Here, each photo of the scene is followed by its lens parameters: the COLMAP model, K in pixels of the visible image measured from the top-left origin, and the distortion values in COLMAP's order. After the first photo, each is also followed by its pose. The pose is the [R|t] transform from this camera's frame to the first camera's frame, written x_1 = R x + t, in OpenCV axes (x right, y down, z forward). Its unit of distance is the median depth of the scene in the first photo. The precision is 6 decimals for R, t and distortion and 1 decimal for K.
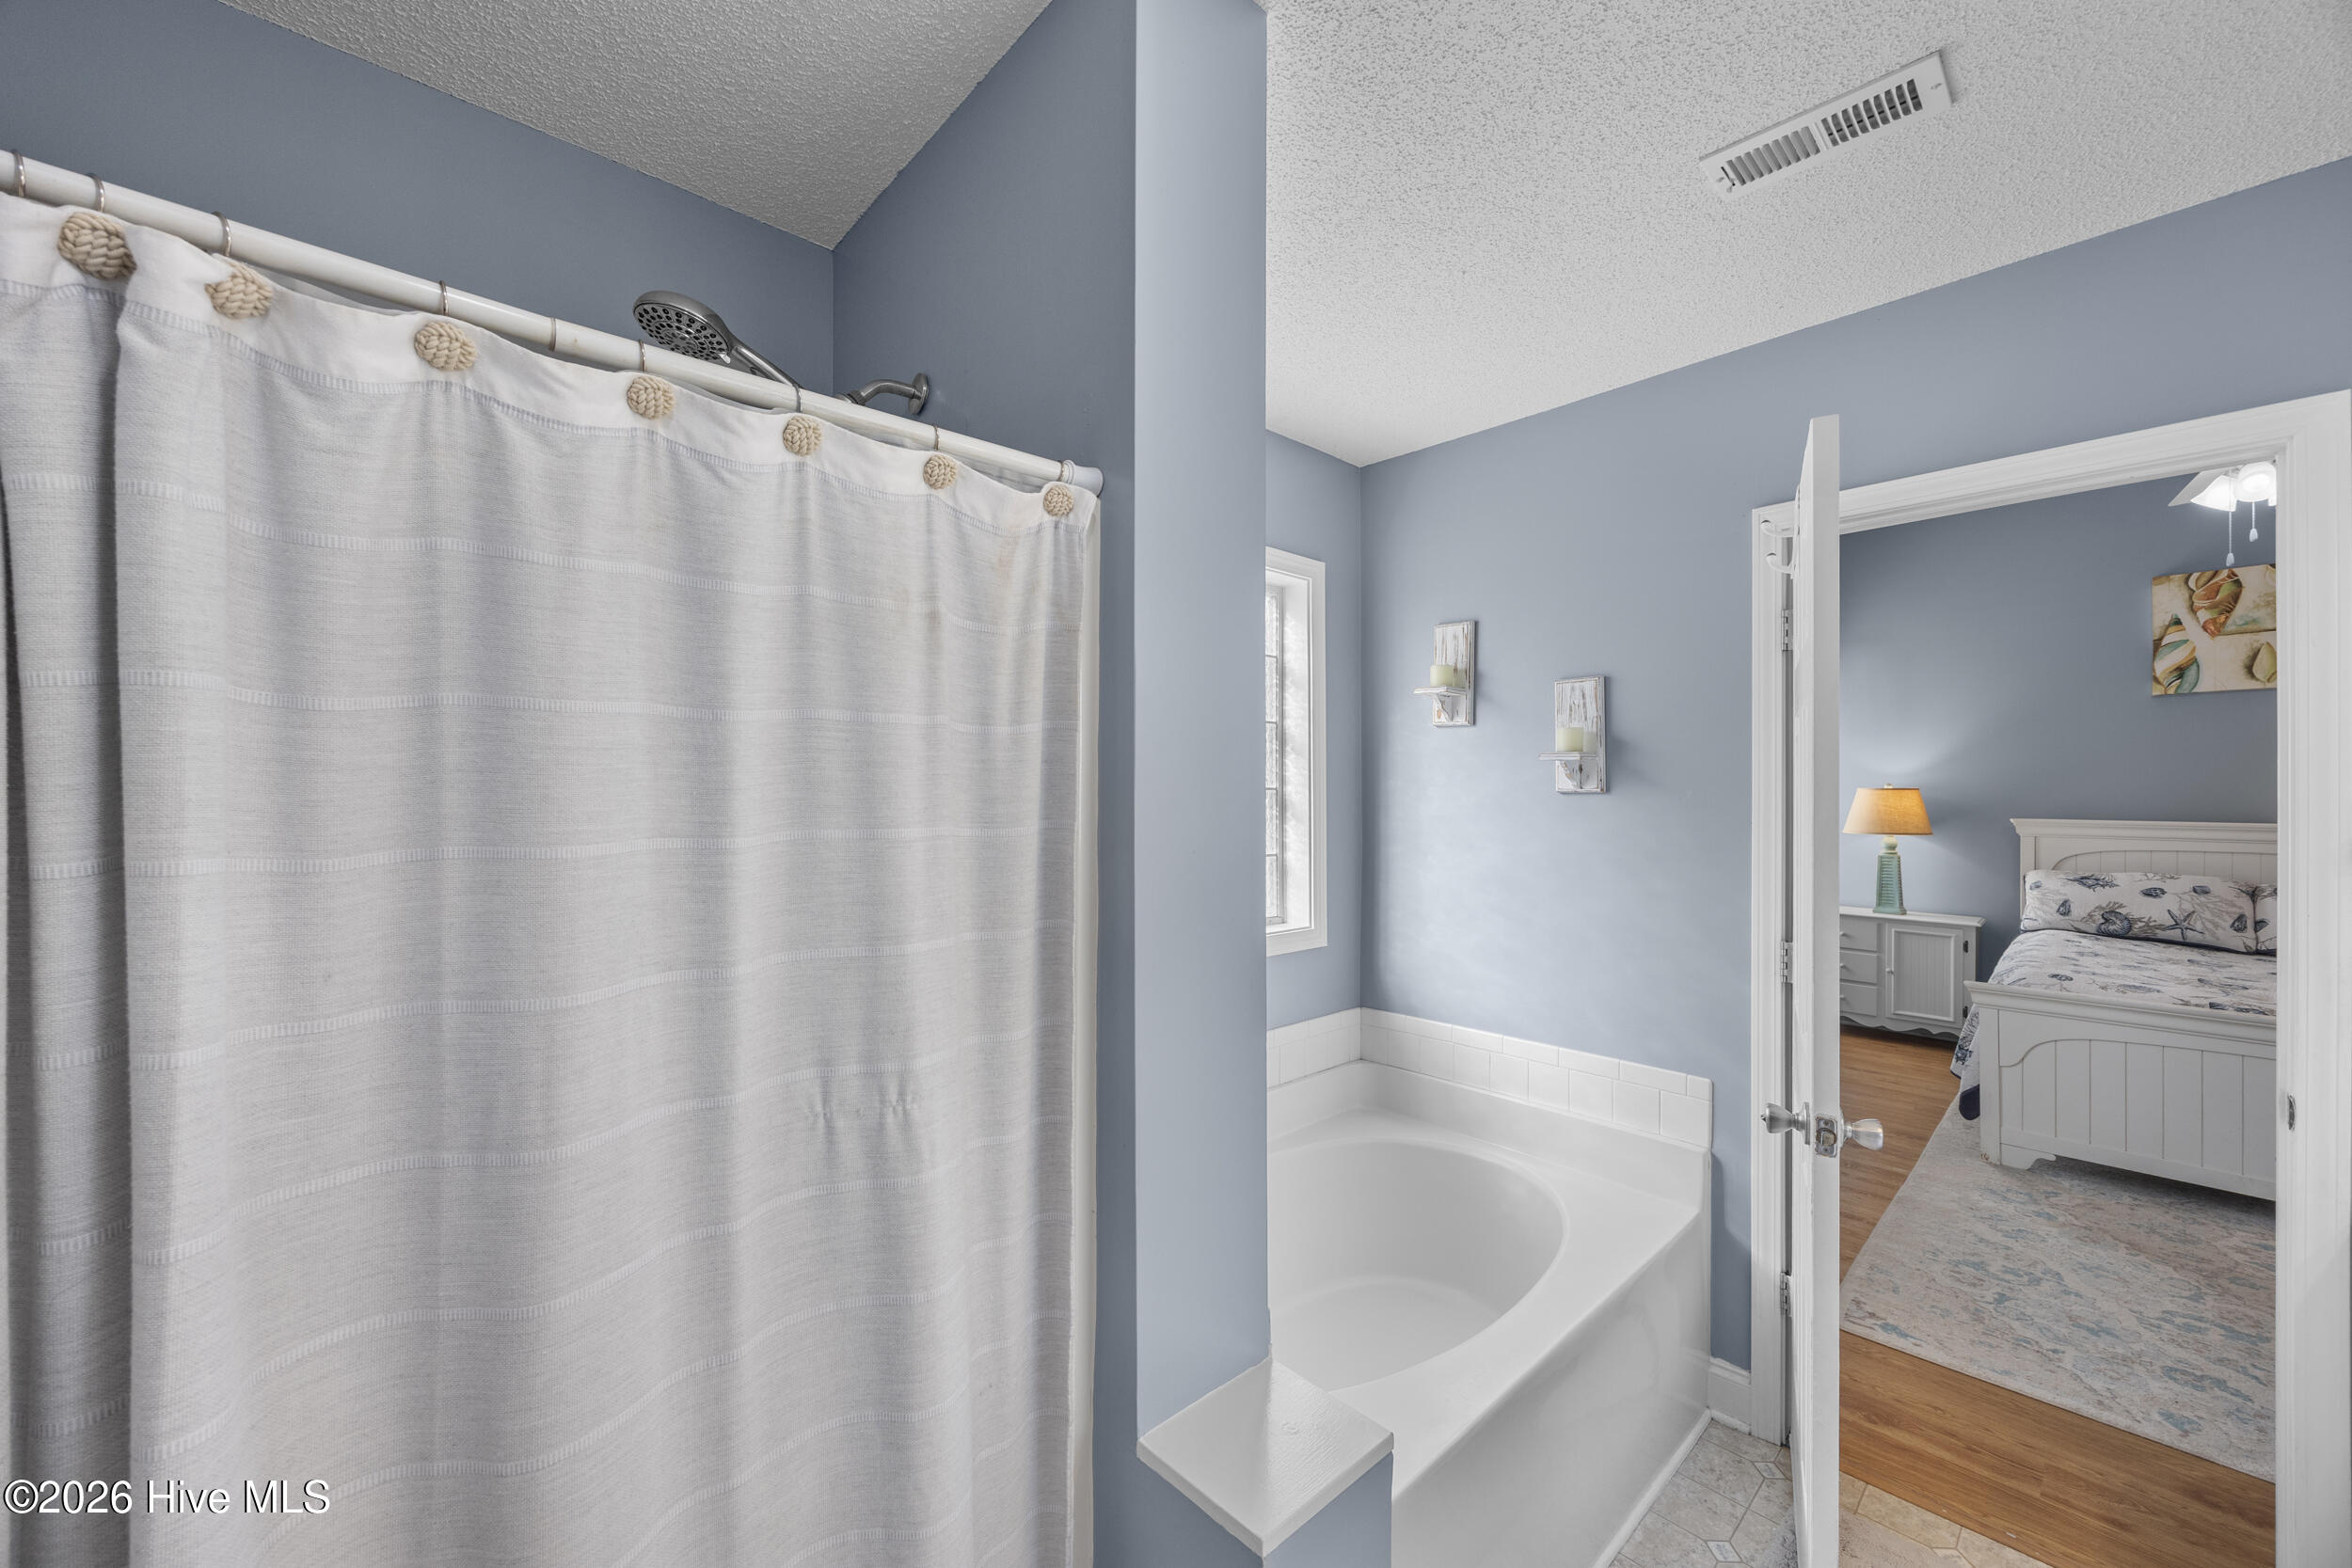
lens RADIAL K [[898.3, 0, 1173.0], [0, 898.3, 784.0], [0, 0, 1]] dist [-0.001942, -0.000012]
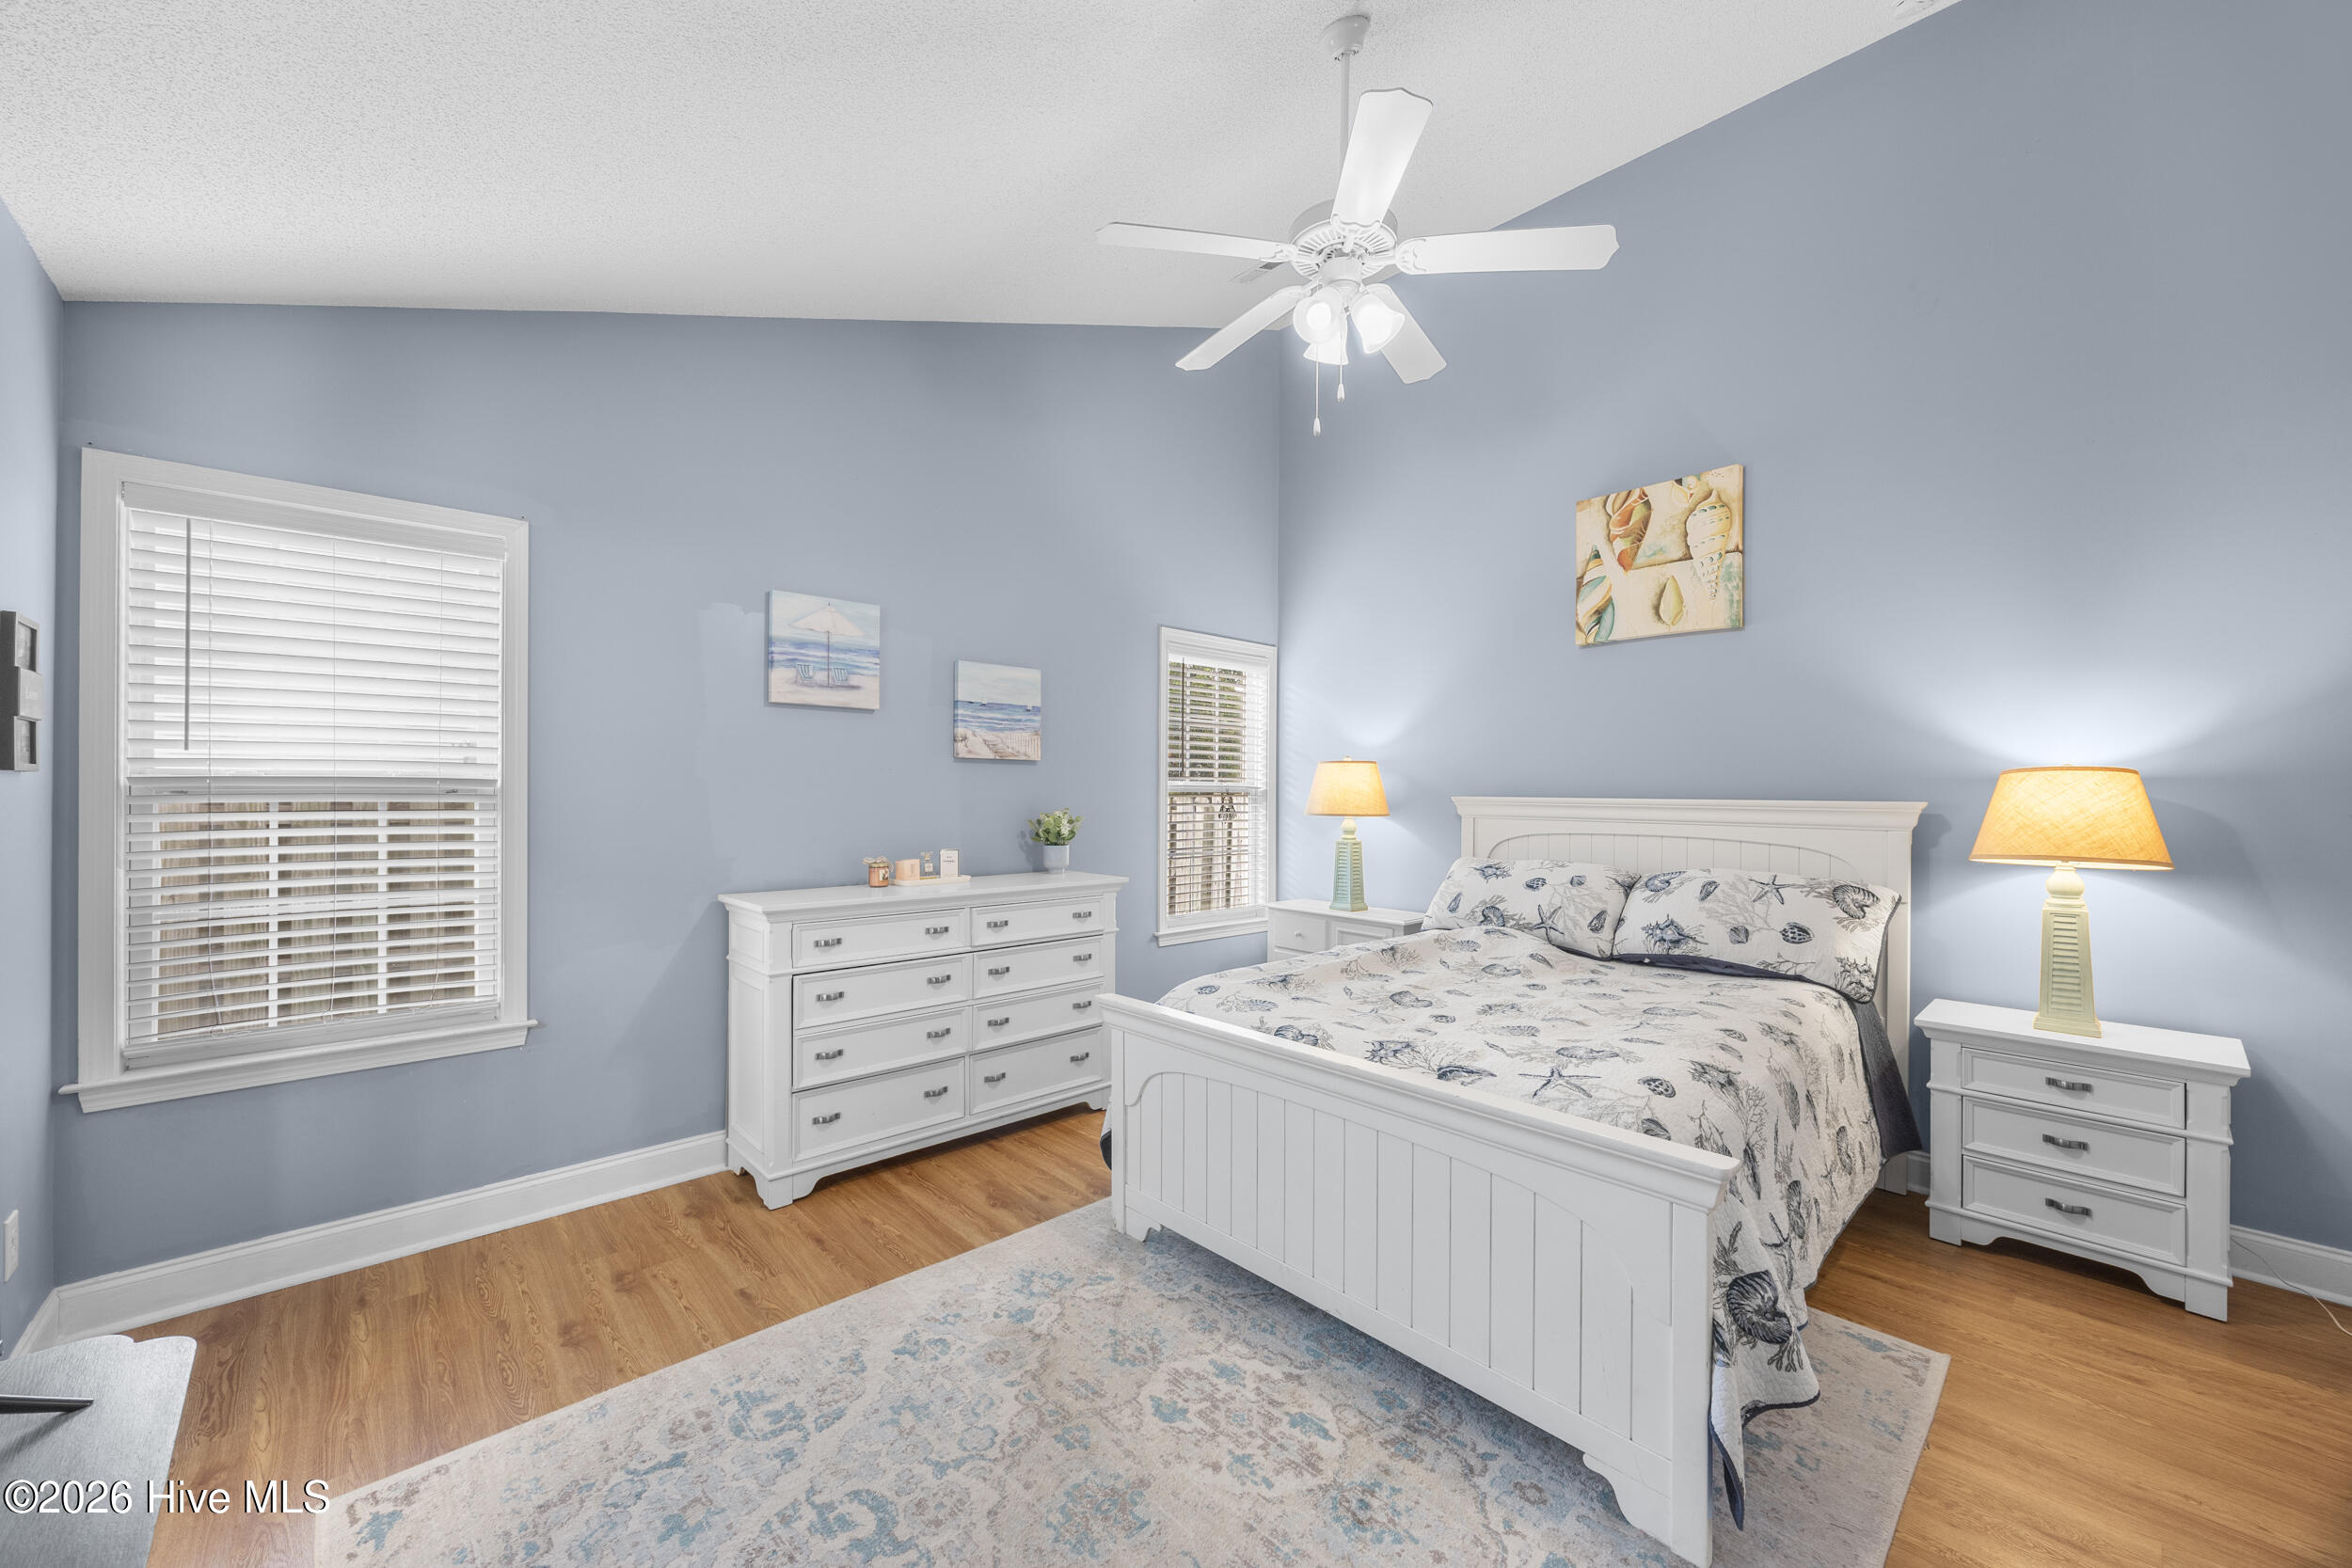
lens RADIAL K [[896.3, 0, 1173.7], [0, 896.3, 786.7], [0, 0, 1]] dist [-0.001858, -0.000043]
pose [[0.999994, 0.003424, -0.000551, 0.745684], [-0.003423, 0.999993, 0.001191, 0.032247], [0.000555, -0.001189, 0.999999, 0.181988]]
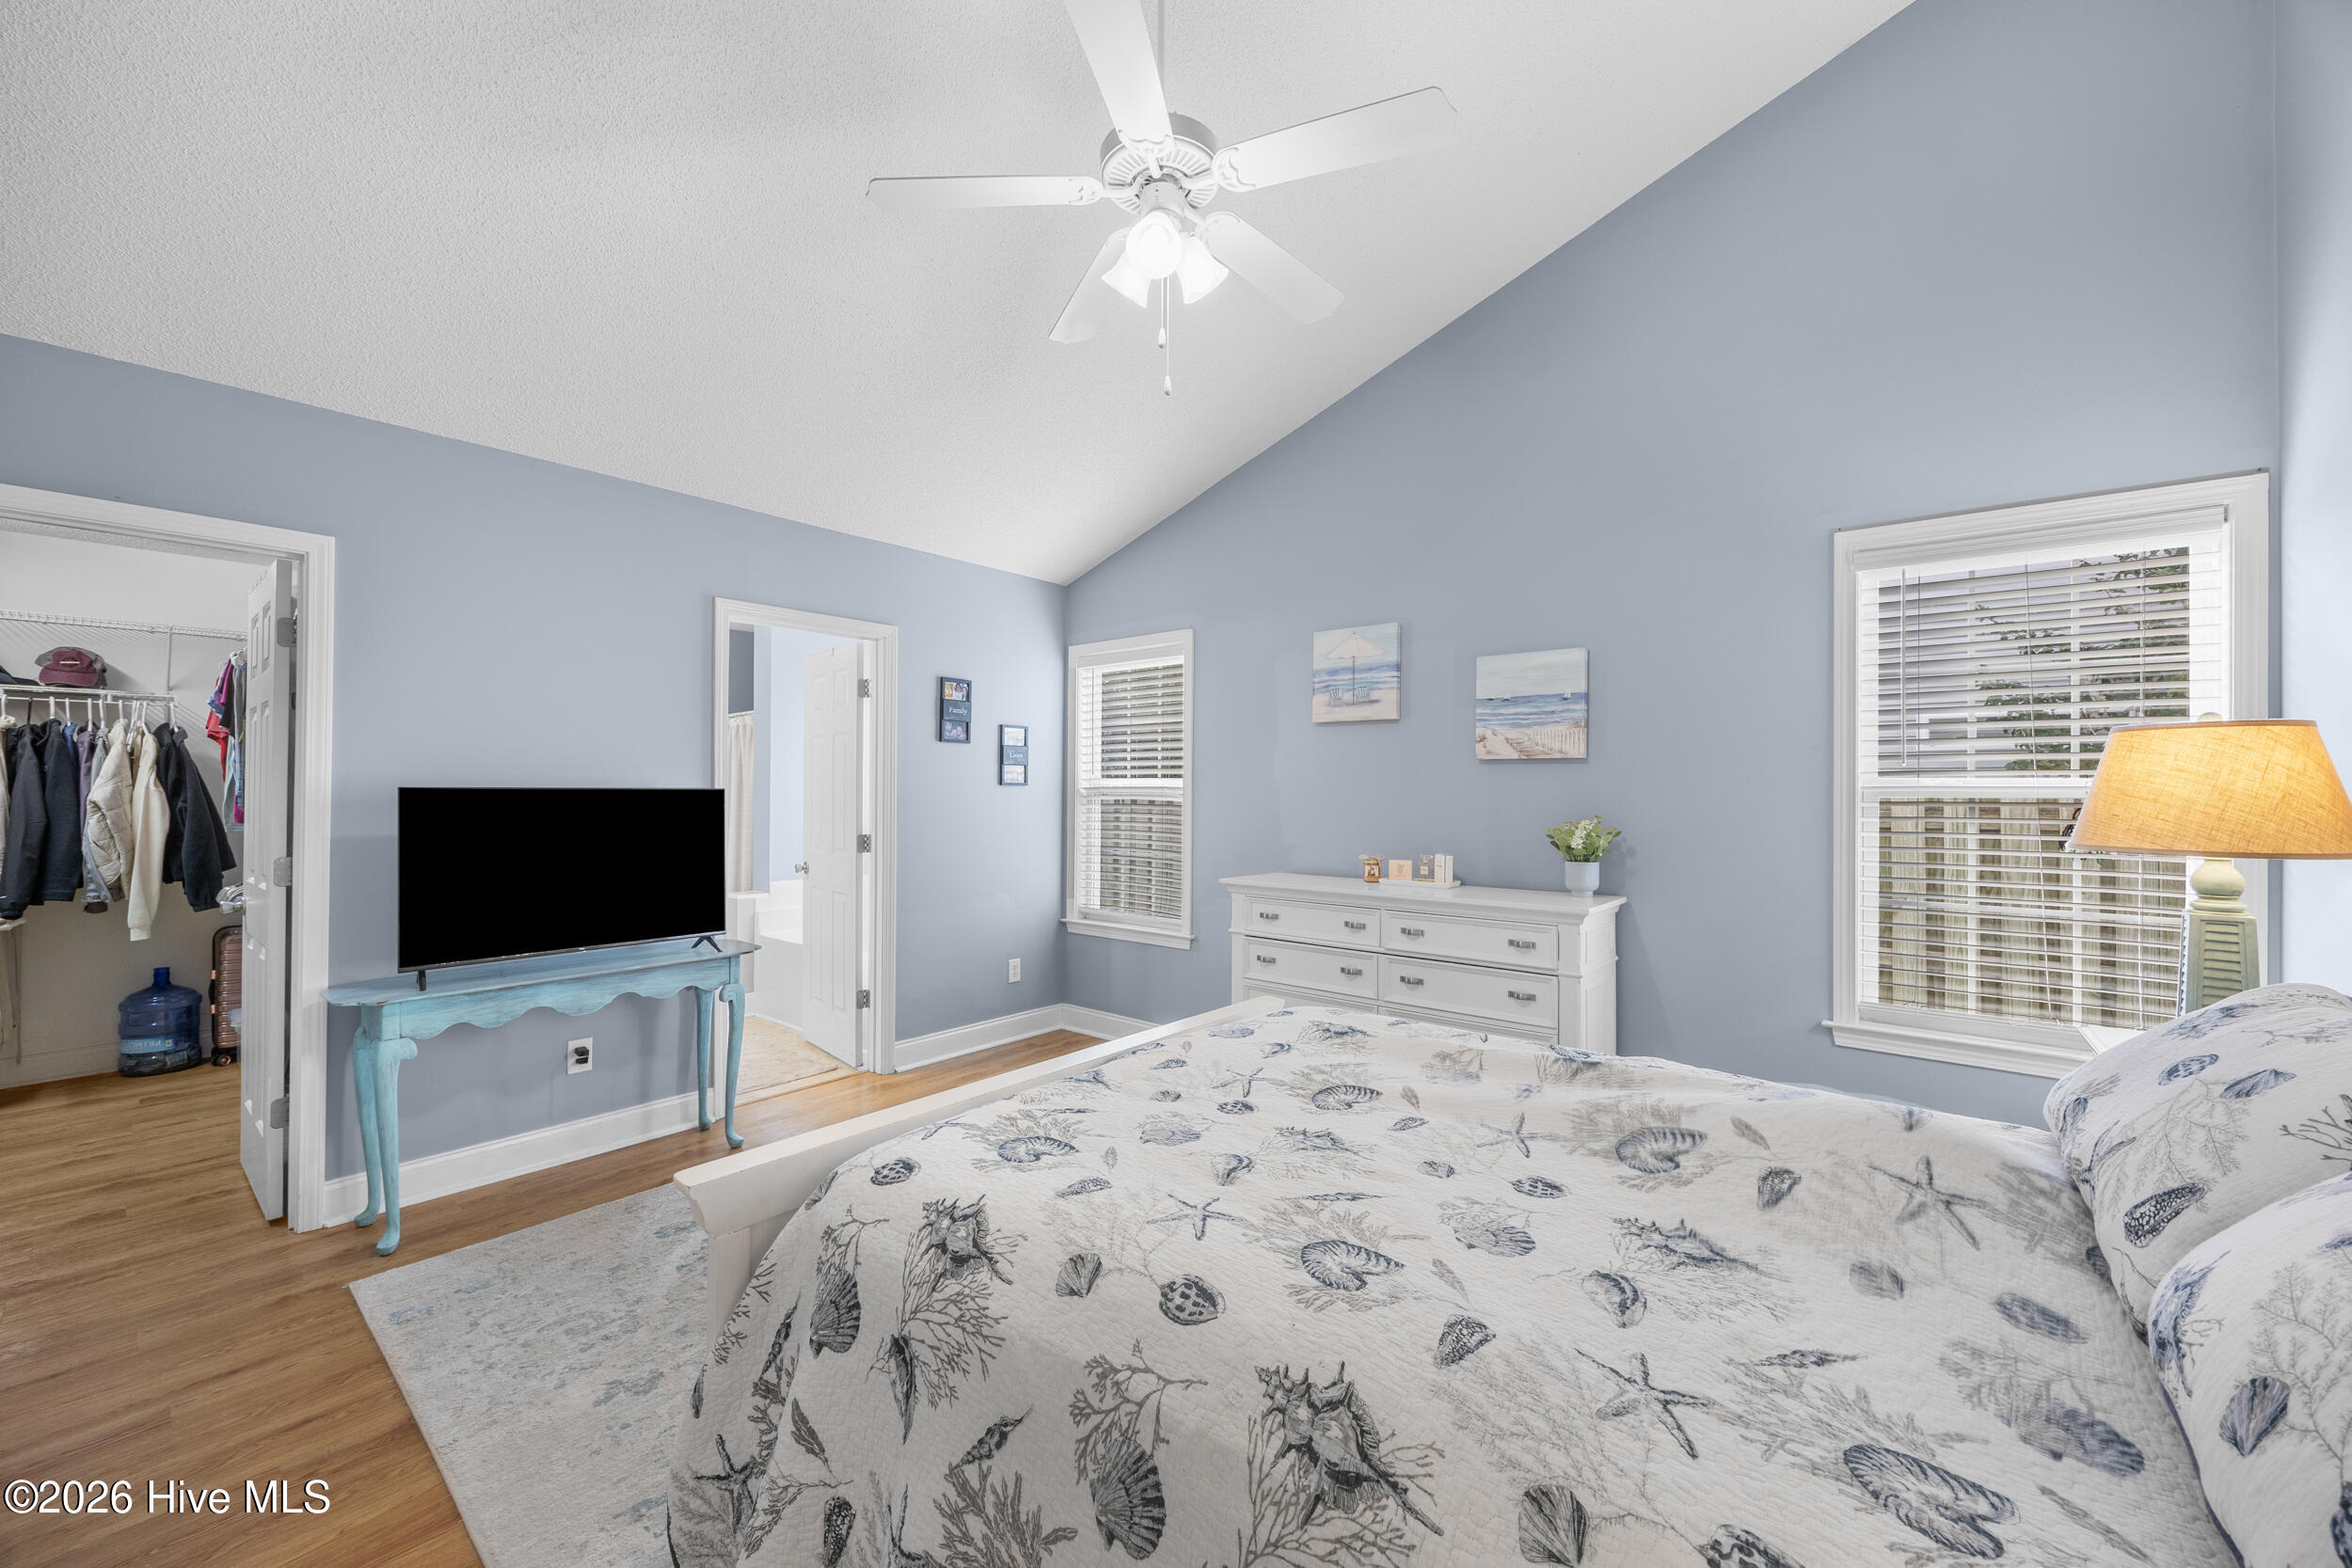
lens RADIAL K [[898.3, 0, 1173.0], [0, 898.3, 784.0], [0, 0, 1]] dist [-0.001942, -0.000012]
pose [[0.128939, -0.009560, -0.991606, 1.289372], [0.001038, 0.999954, -0.009506, 0.035750], [0.991652, 0.000196, 0.128943, 0.642951]]
